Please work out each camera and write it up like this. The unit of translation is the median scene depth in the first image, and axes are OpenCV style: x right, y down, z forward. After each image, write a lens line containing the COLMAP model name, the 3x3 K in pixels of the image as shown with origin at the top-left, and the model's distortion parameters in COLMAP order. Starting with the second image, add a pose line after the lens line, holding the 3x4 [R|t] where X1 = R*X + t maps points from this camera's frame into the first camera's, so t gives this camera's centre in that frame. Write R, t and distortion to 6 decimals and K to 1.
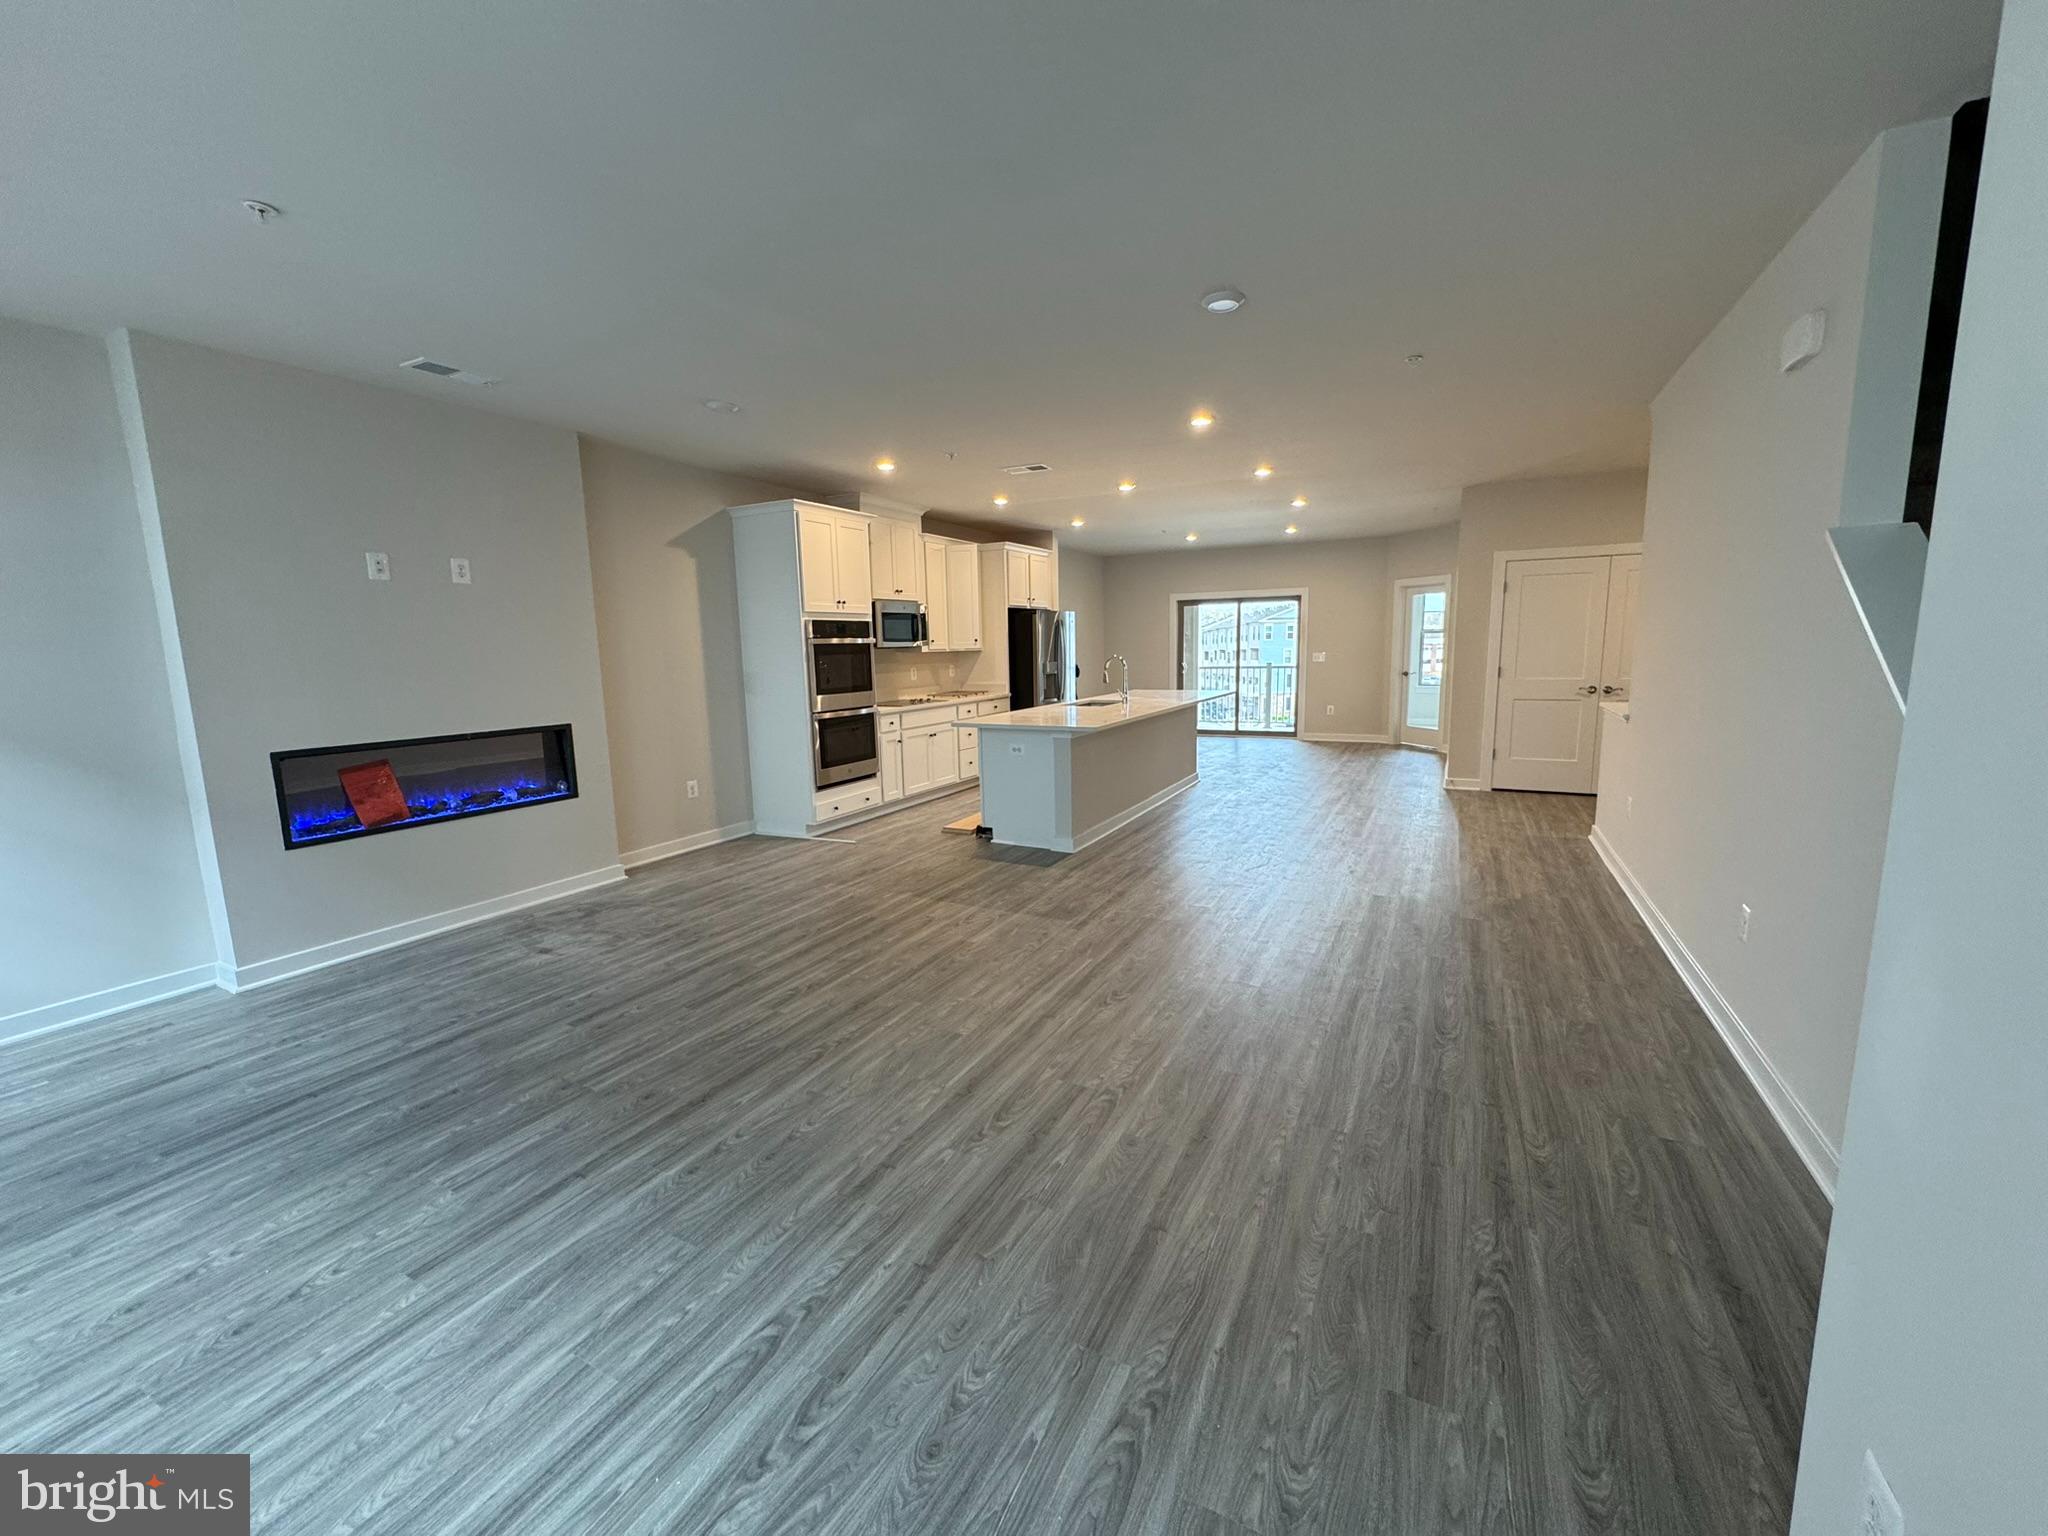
lens RADIAL K [[814.8, 0, 1023.6], [0, 814.8, 763.9], [0, 0, 1]] dist [-0.004328, 0.000295]
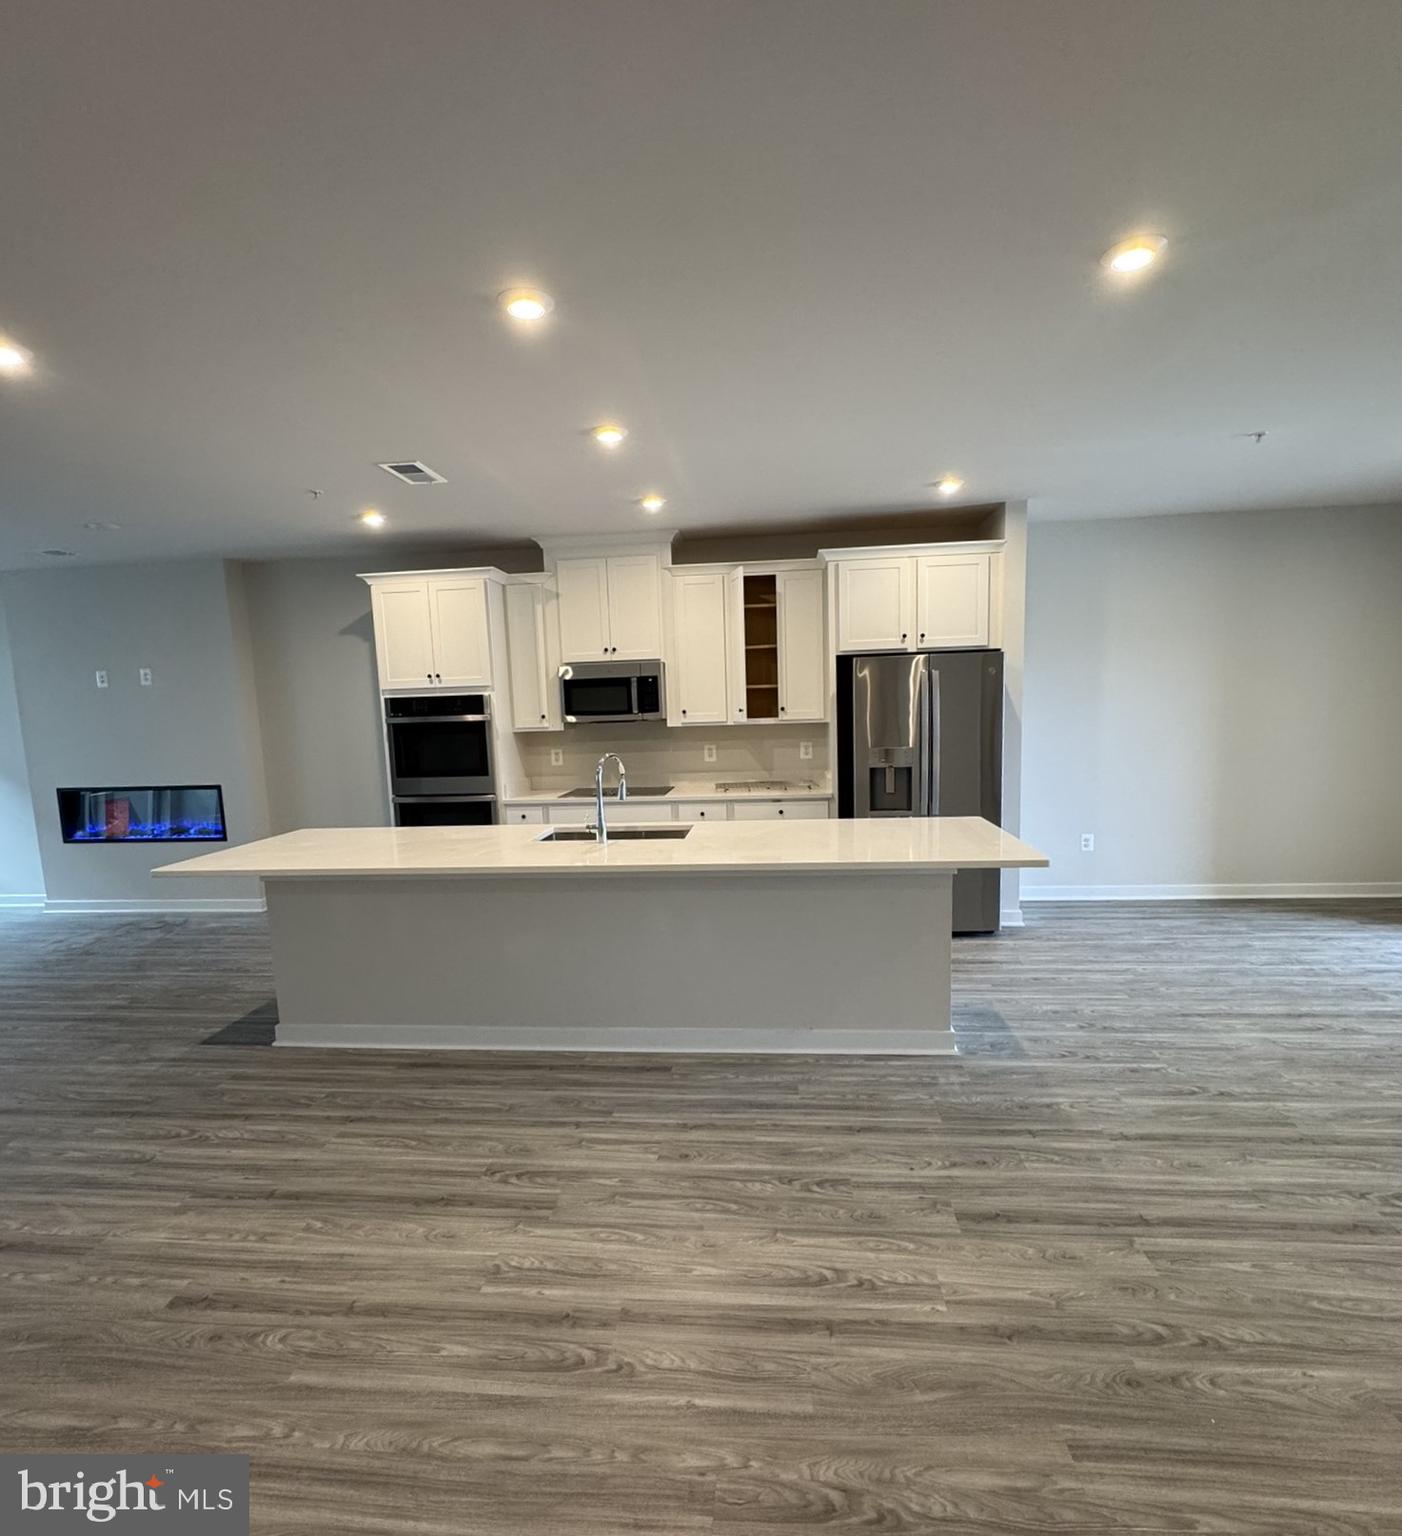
lens RADIAL K [[775.7, 0, 704.0], [0, 775.7, 806.4], [0, 0, 1]] dist [-0.005506, 0.001739]
pose [[0.380426, 0.132537, -0.915265, 0.866096], [-0.111528, 0.989029, 0.096863, -0.217586], [0.918062, 0.065229, 0.391034, 1.197199]]
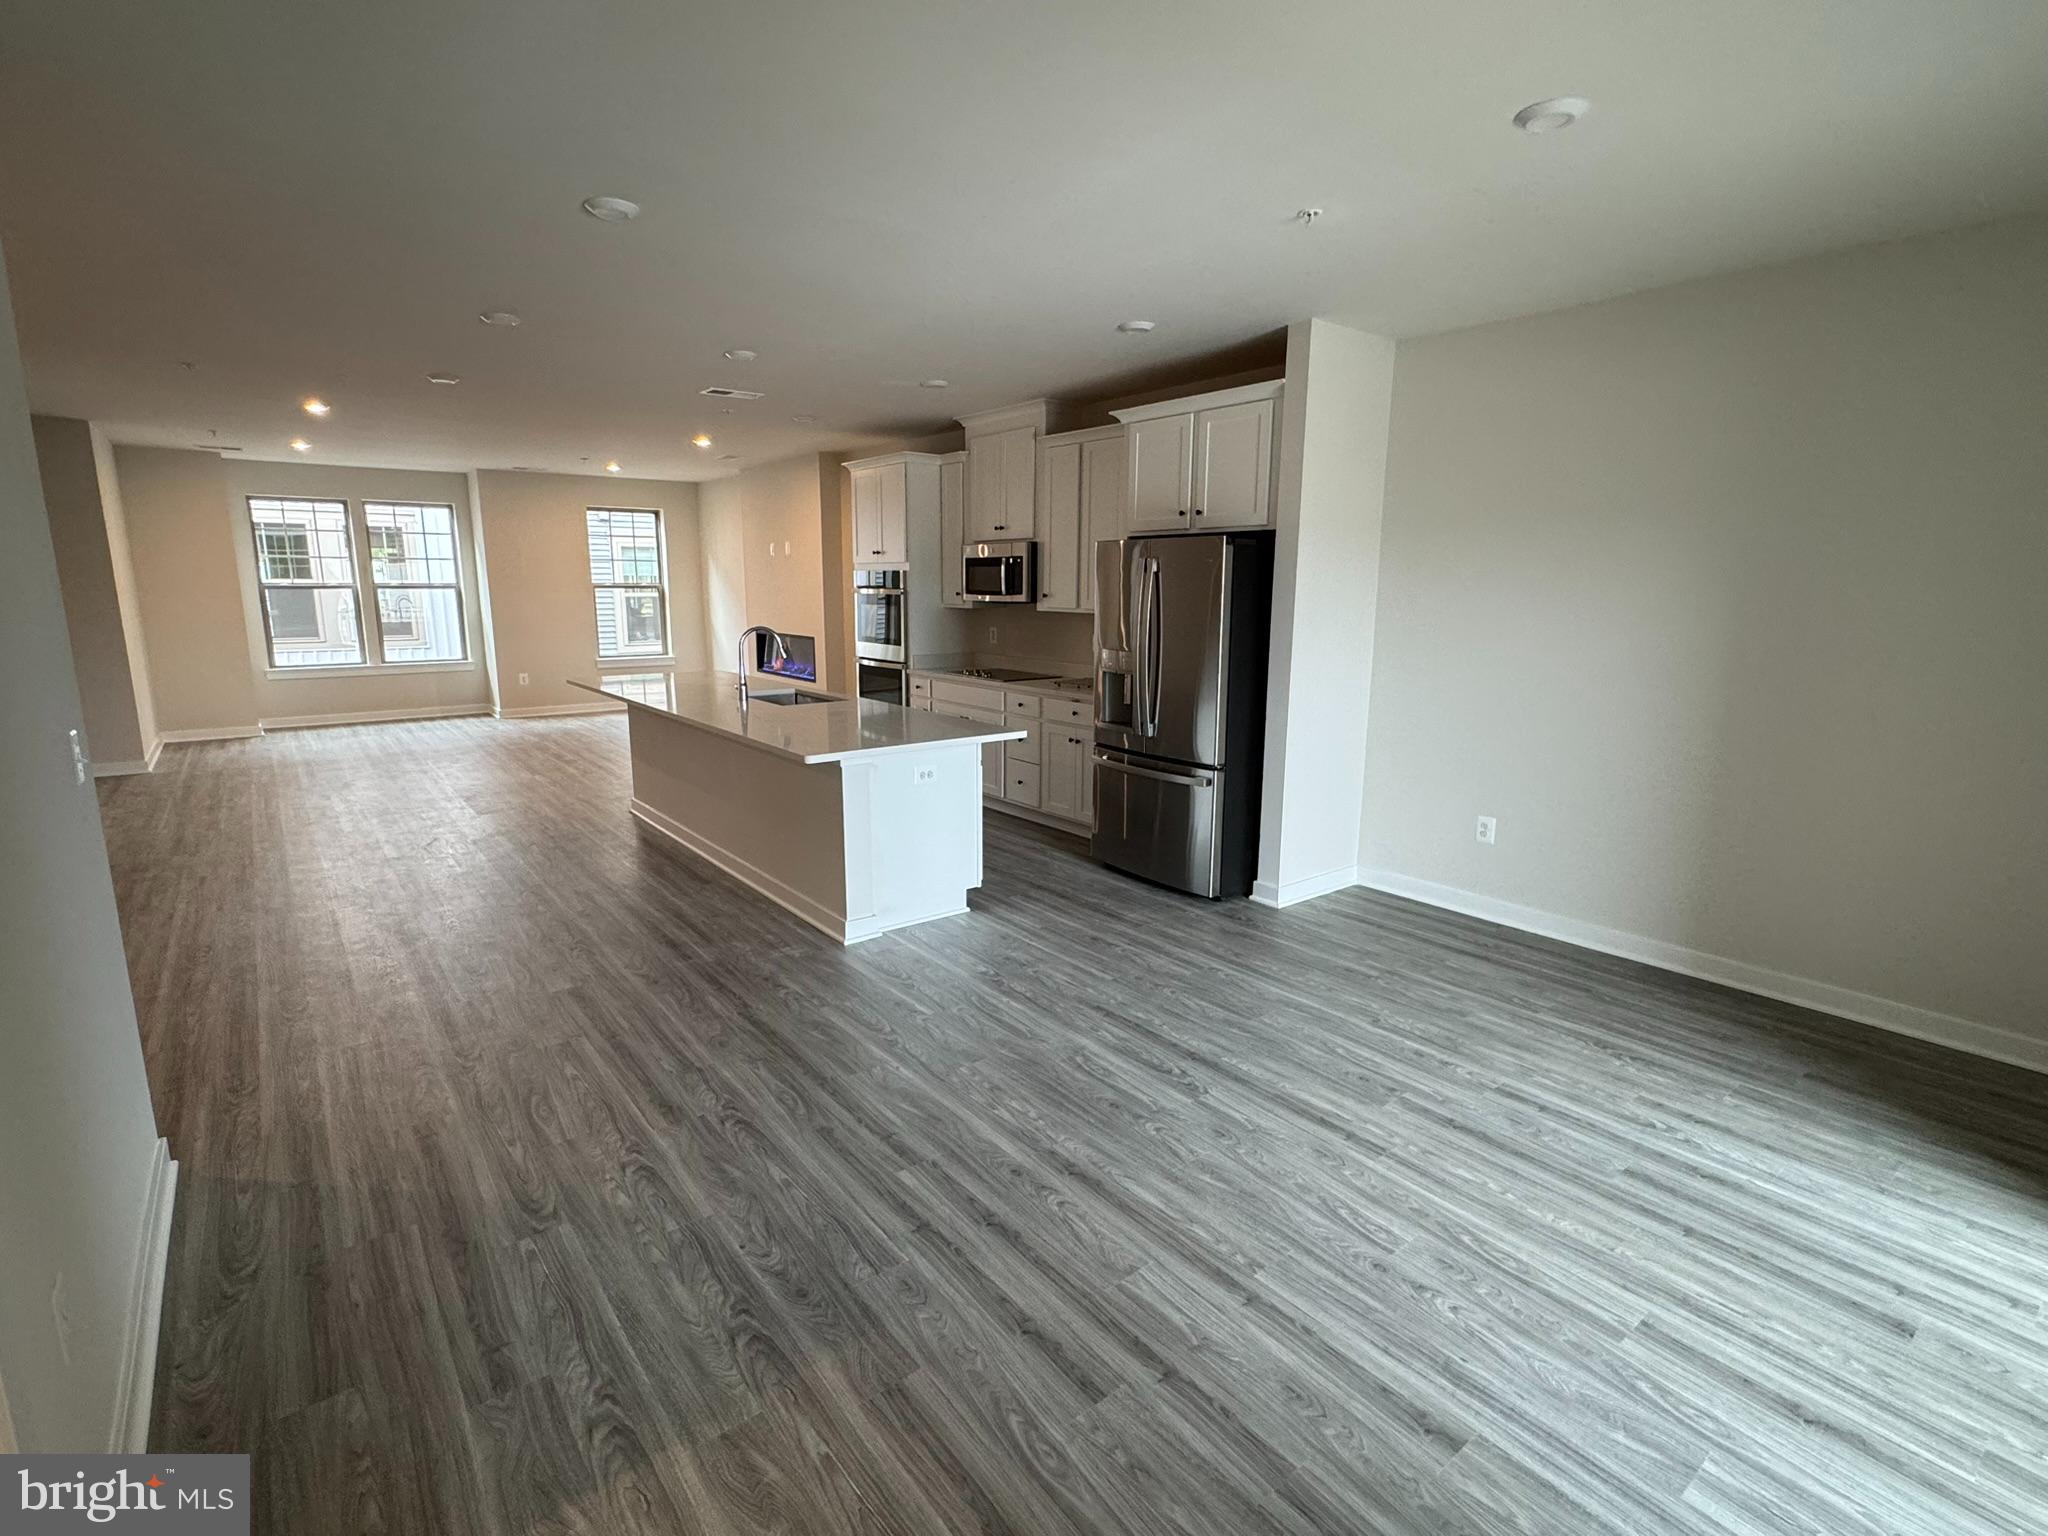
lens RADIAL K [[971.7, 0, 1026.0], [0, 971.7, 770.8], [0, 0, 1]] dist [-0.006551, -0.000229]
pose [[-0.405082, 0.195019, -0.893239, 1.035547], [-0.131905, 0.954299, 0.268168, -0.361502], [0.904715, 0.226452, -0.360845, 2.090407]]
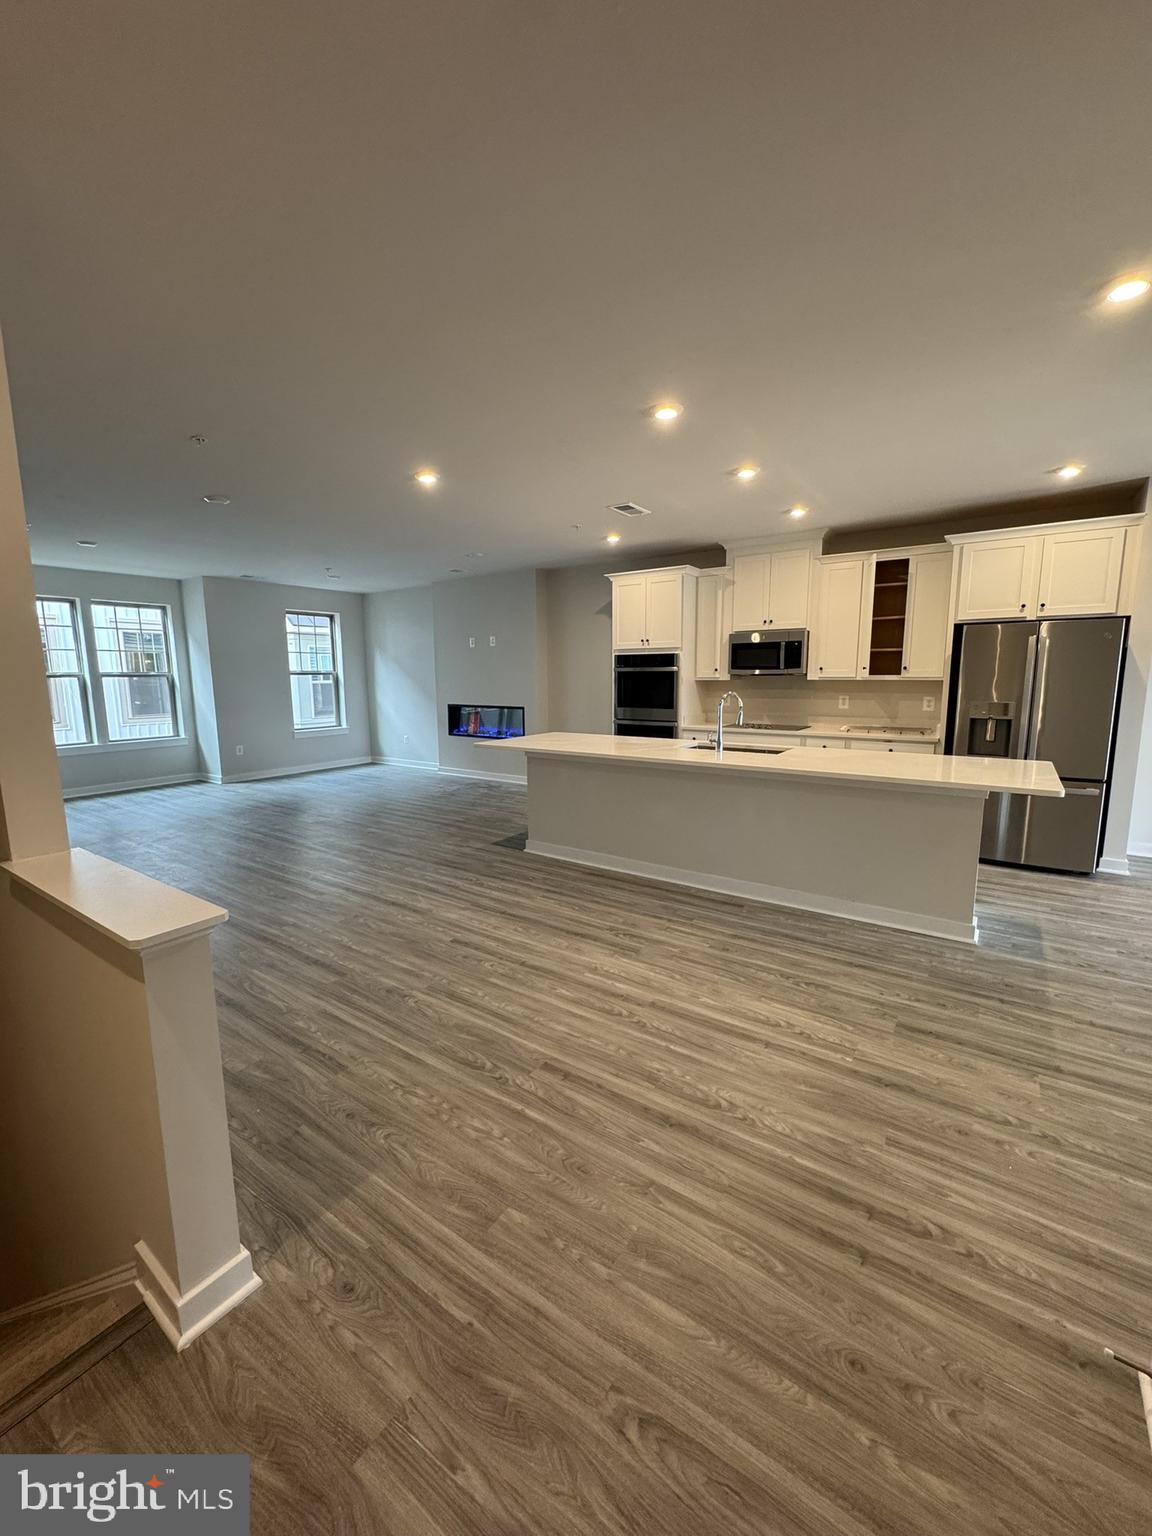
lens RADIAL K [[611.1, 0, 578.3], [0, 611.1, 766.6], [0, 0, 1]] dist [-0.004328, 0.000295]
pose [[-0.120155, 0.173468, -0.977482, 1.024452], [-0.135858, 0.972479, 0.189280, -0.217110], [0.983415, 0.155542, -0.093281, 1.284664]]
